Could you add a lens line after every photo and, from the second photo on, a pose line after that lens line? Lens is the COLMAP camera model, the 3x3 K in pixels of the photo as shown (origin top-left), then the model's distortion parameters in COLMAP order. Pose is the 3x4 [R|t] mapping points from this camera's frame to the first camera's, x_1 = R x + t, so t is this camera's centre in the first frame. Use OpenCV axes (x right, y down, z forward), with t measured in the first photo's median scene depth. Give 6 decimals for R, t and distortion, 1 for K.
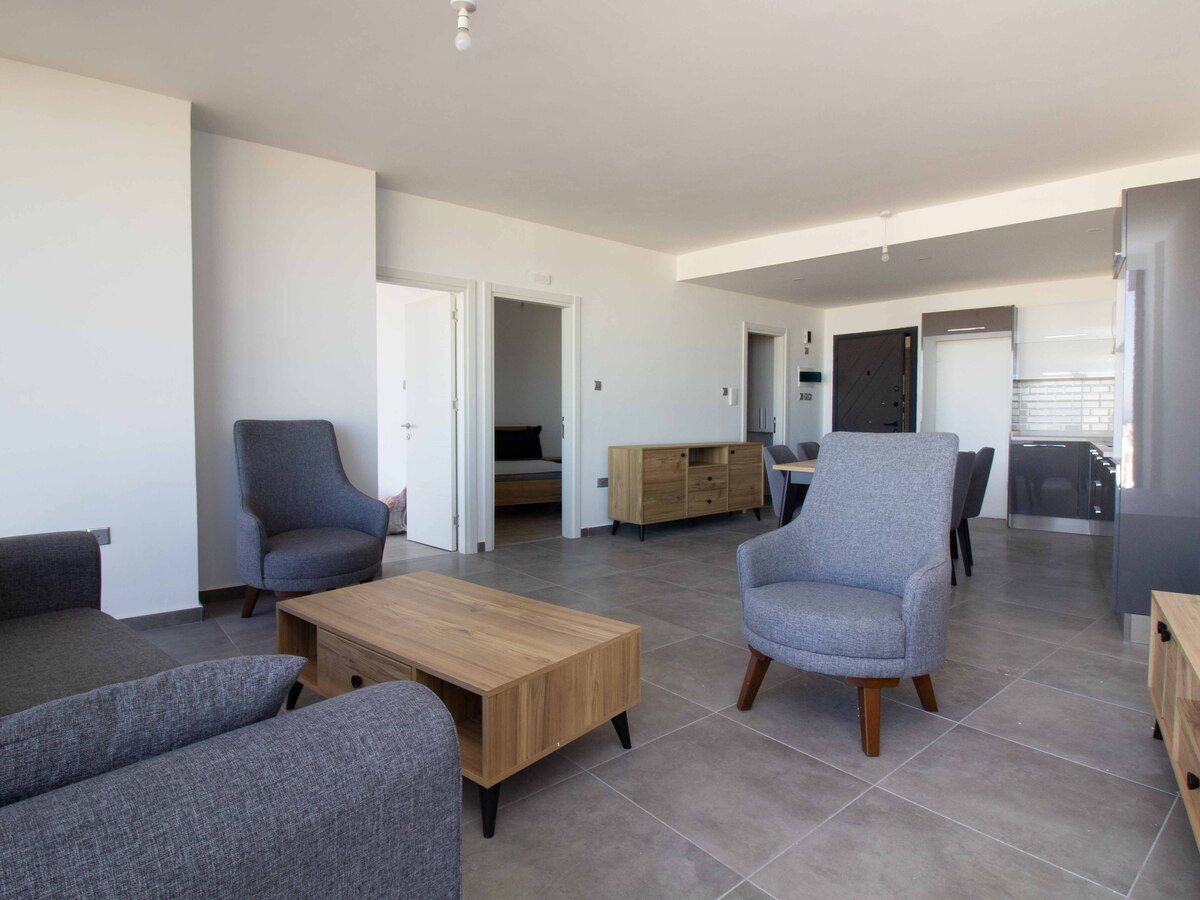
lens RADIAL K [[644.7, 0, 603.2], [0, 644.7, 441.8], [0, 0, 1]] dist [0.001158, 0.000306]
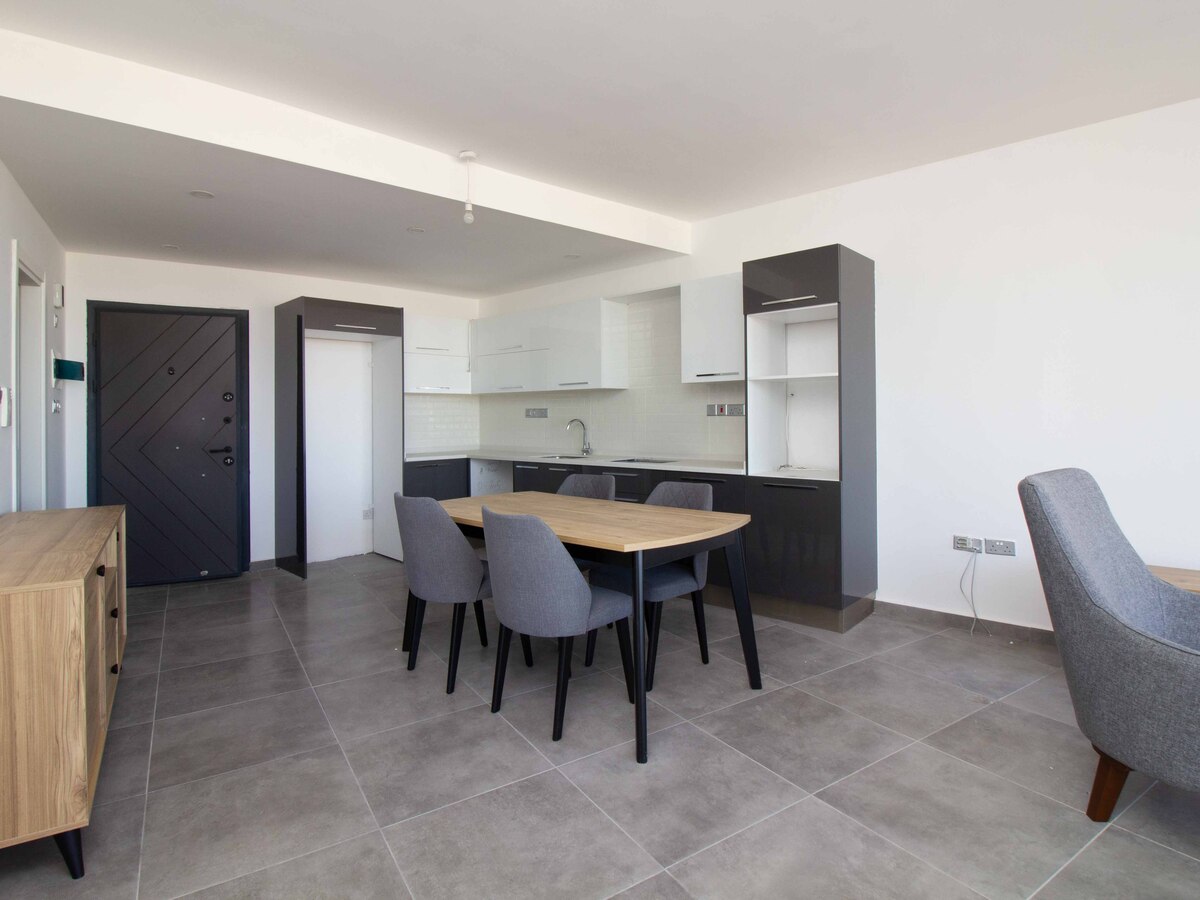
lens RADIAL K [[642.0, 0, 582.6], [0, 642.0, 422.1], [0, 0, 1]] dist [-0.025401, -0.000557]
pose [[0.122476, -0.014684, 0.992363, -0.151765], [0.045894, 0.998905, 0.009117, -0.042394], [-0.991410, 0.044426, 0.123016, 0.512579]]
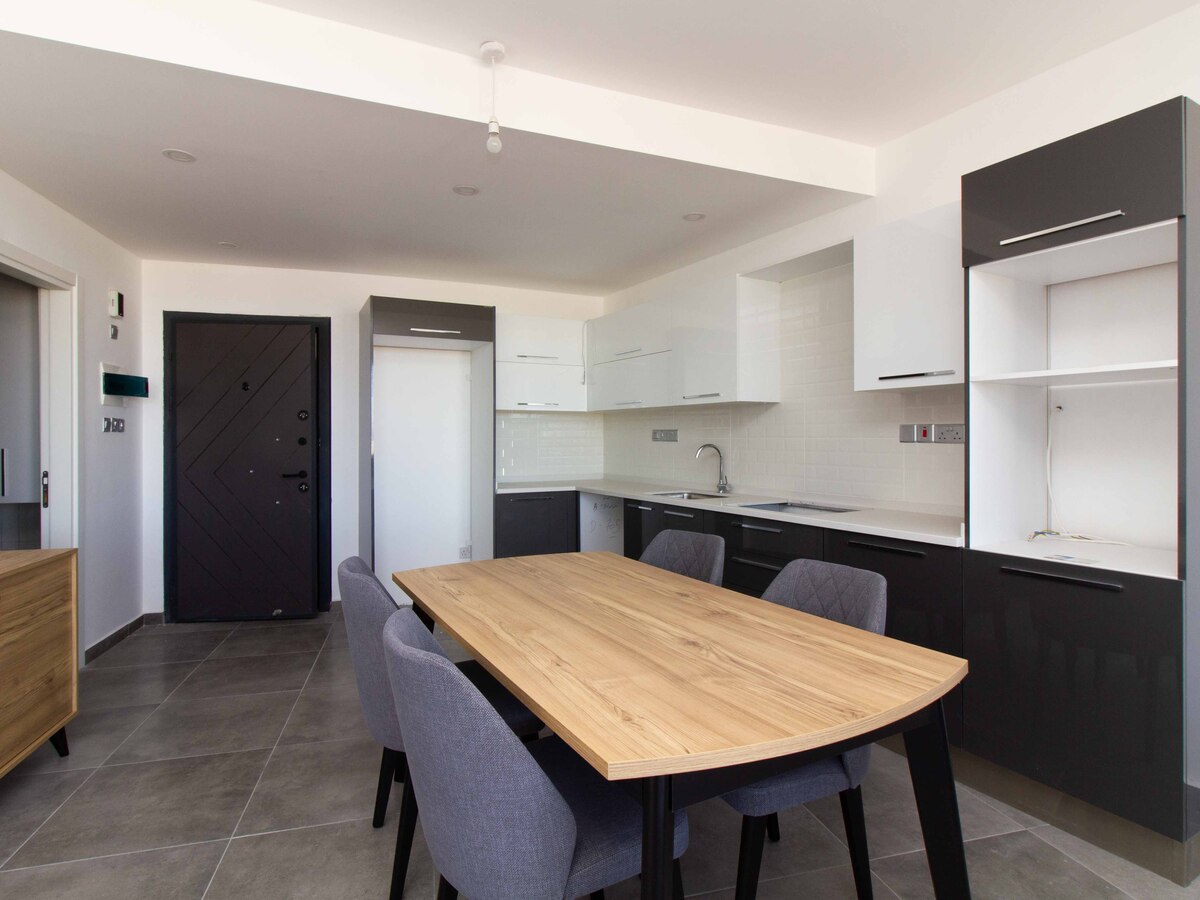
lens RADIAL K [[629.1, 0, 579.7], [0, 629.1, 437.8], [0, 0, 1]] dist [-0.003145, 0.000378]
pose [[0.423897, -0.004856, 0.905697, 0.032321], [0.035992, 0.999286, -0.011488, -0.042639], [-0.904995, 0.037467, 0.423769, 0.484606]]
